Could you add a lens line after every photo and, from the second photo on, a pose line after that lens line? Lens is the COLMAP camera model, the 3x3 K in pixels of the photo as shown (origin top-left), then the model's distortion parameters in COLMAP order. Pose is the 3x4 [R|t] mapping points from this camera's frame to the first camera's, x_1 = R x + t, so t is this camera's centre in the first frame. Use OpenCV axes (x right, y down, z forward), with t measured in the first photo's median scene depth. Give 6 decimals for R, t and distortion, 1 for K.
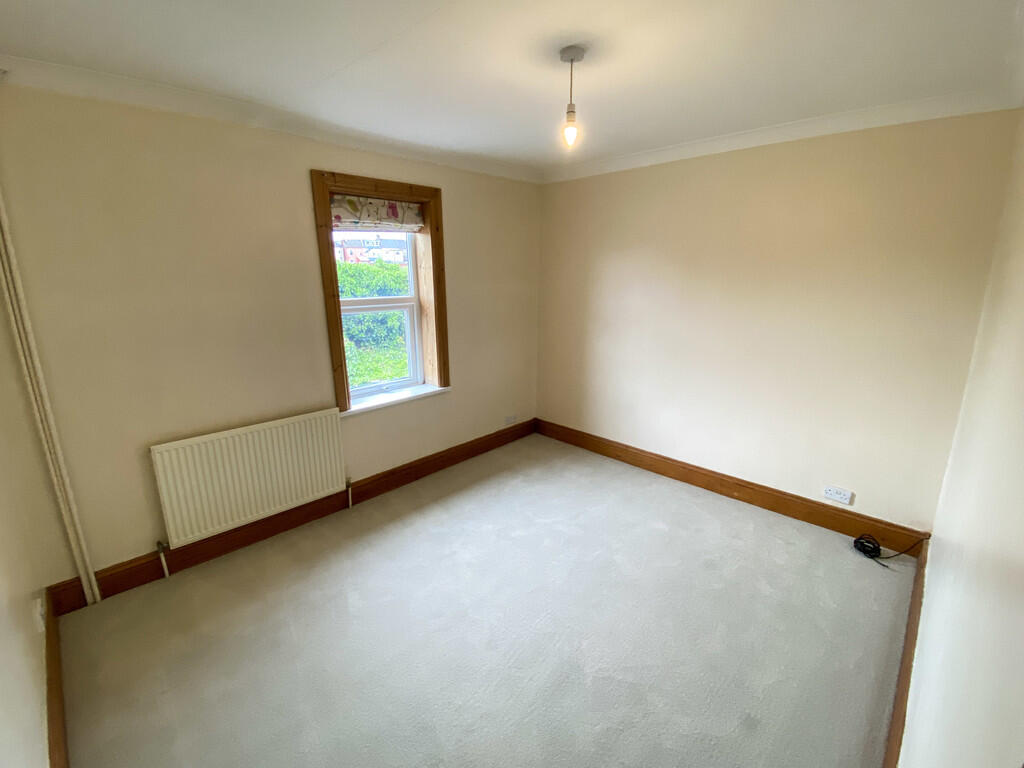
lens RADIAL K [[419.8, 0, 507.5], [0, 419.8, 380.2], [0, 0, 1]] dist [0.025457, -0.025469]
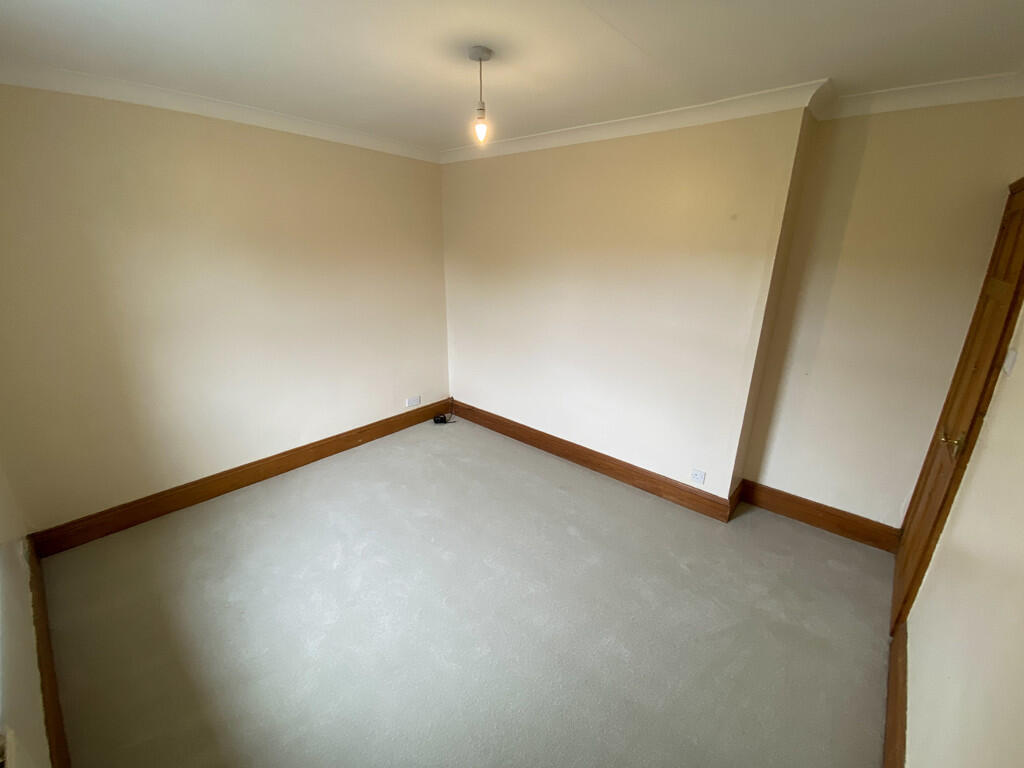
lens RADIAL K [[419.8, 0, 507.5], [0, 419.8, 380.2], [0, 0, 1]] dist [0.025457, -0.025469]
pose [[-0.092435, -0.281570, 0.955078, -0.703439], [0.213800, 0.931200, 0.295223, -0.181699], [-0.972494, 0.231485, -0.025876, 0.709651]]
